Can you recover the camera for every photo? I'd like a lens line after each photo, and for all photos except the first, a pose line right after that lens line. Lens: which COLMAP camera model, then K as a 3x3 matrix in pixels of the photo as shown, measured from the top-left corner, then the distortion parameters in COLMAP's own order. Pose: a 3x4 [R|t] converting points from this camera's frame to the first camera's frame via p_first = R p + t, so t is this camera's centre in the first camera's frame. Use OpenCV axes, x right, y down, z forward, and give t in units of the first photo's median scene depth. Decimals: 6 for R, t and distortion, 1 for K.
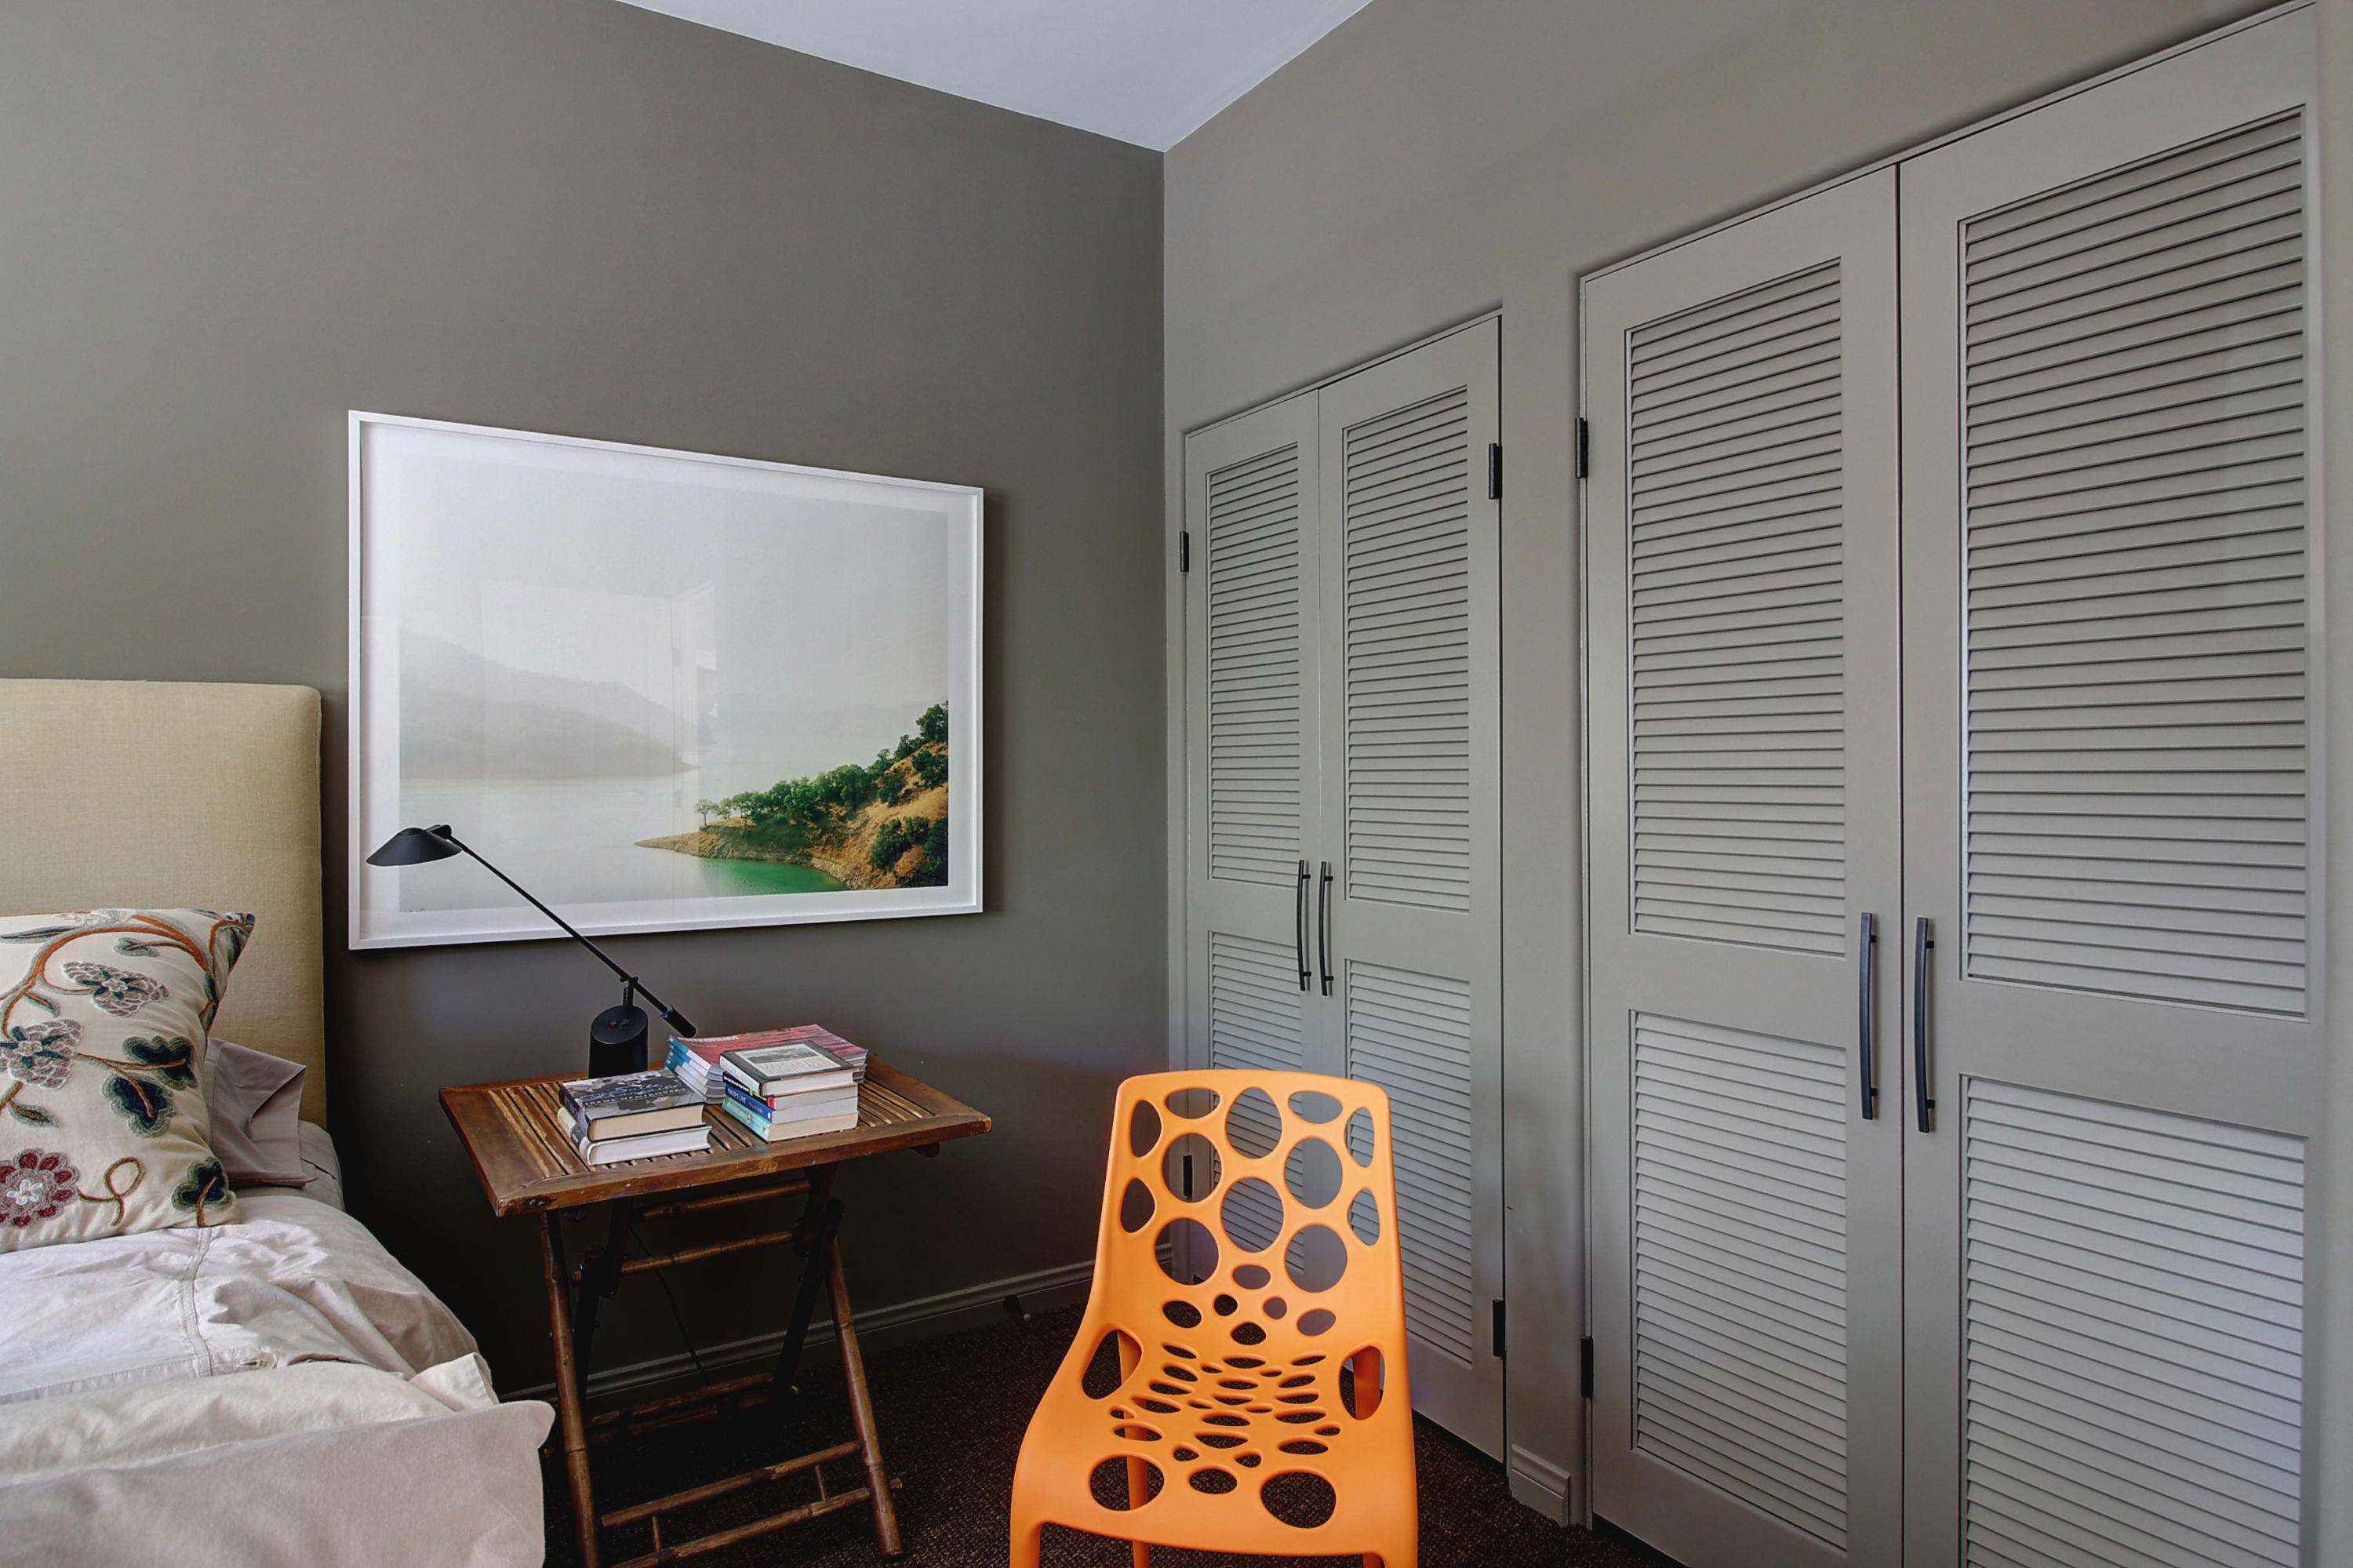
lens RADIAL K [[1338.8, 0, 1182.2], [0, 1338.8, 777.0], [0, 0, 1]] dist [0.004704, -0.000859]
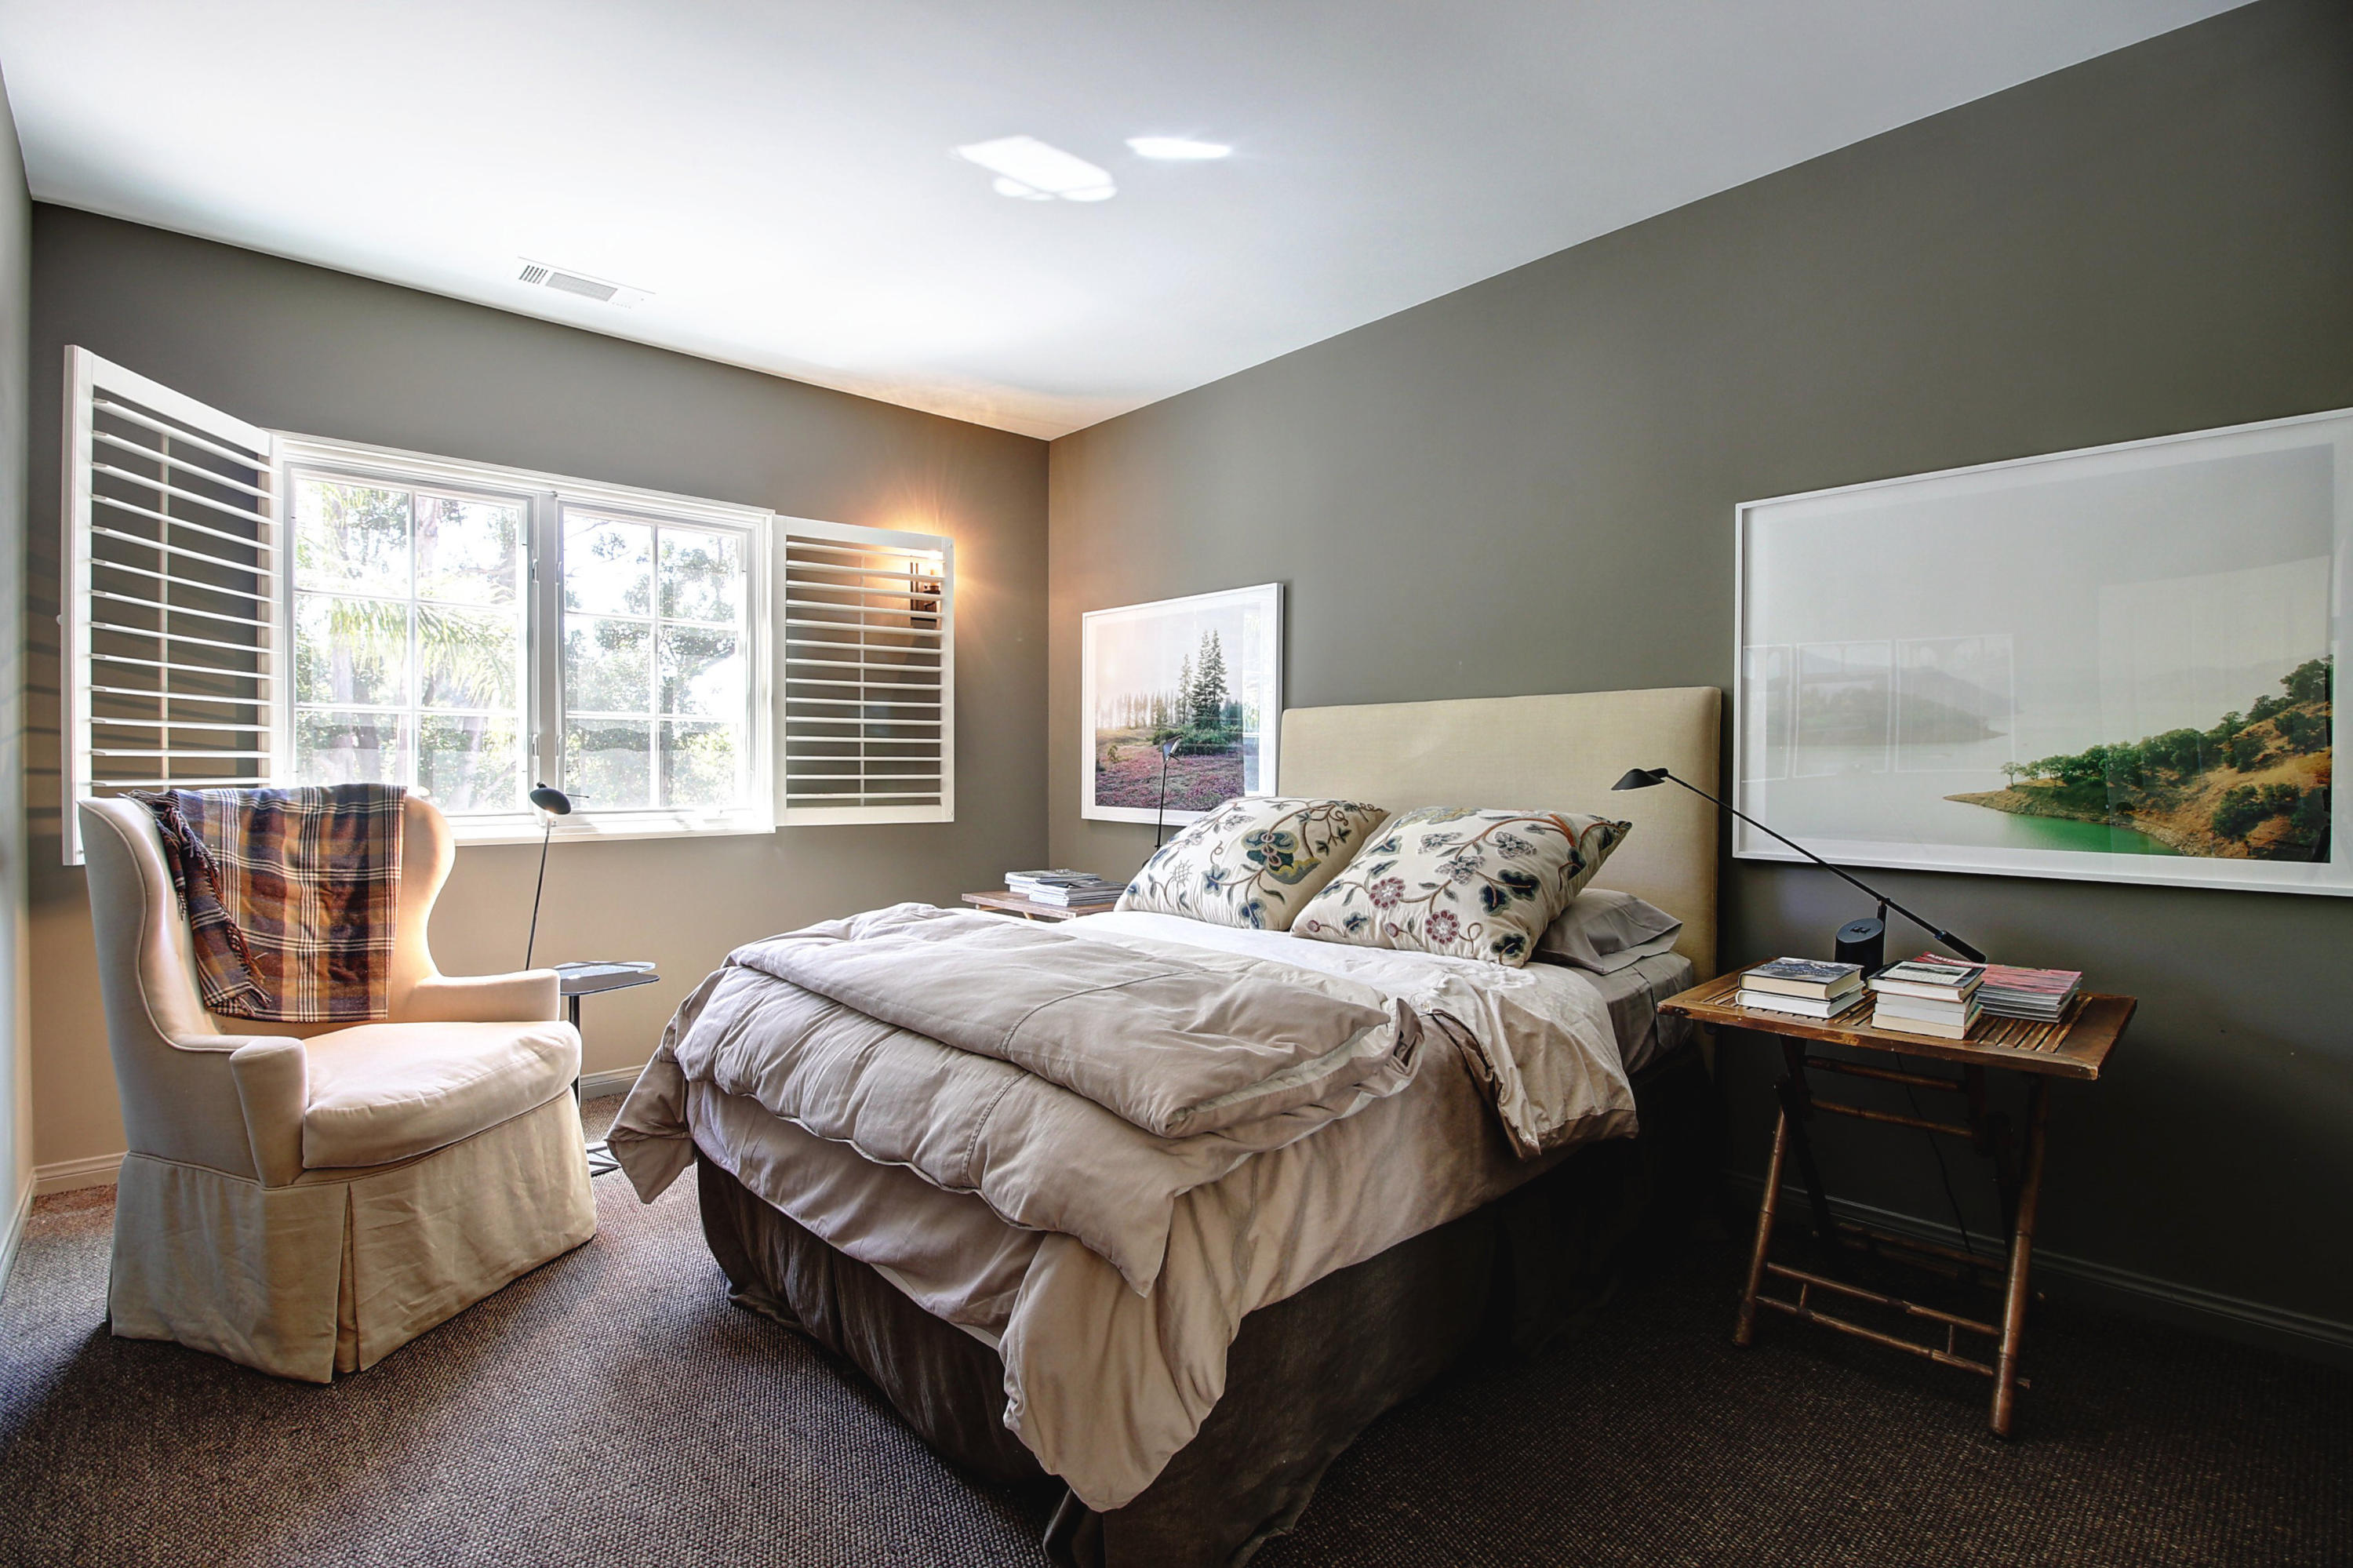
lens RADIAL K [[1089.3, 0, 1180.4], [0, 1089.3, 777.9], [0, 0, 1]] dist [-0.002720, -0.000515]
pose [[0.199444, 0.014848, -0.979797, 0.403371], [-0.008419, 0.999874, 0.013439, 0.023121], [0.979873, 0.005569, 0.199544, 0.117541]]
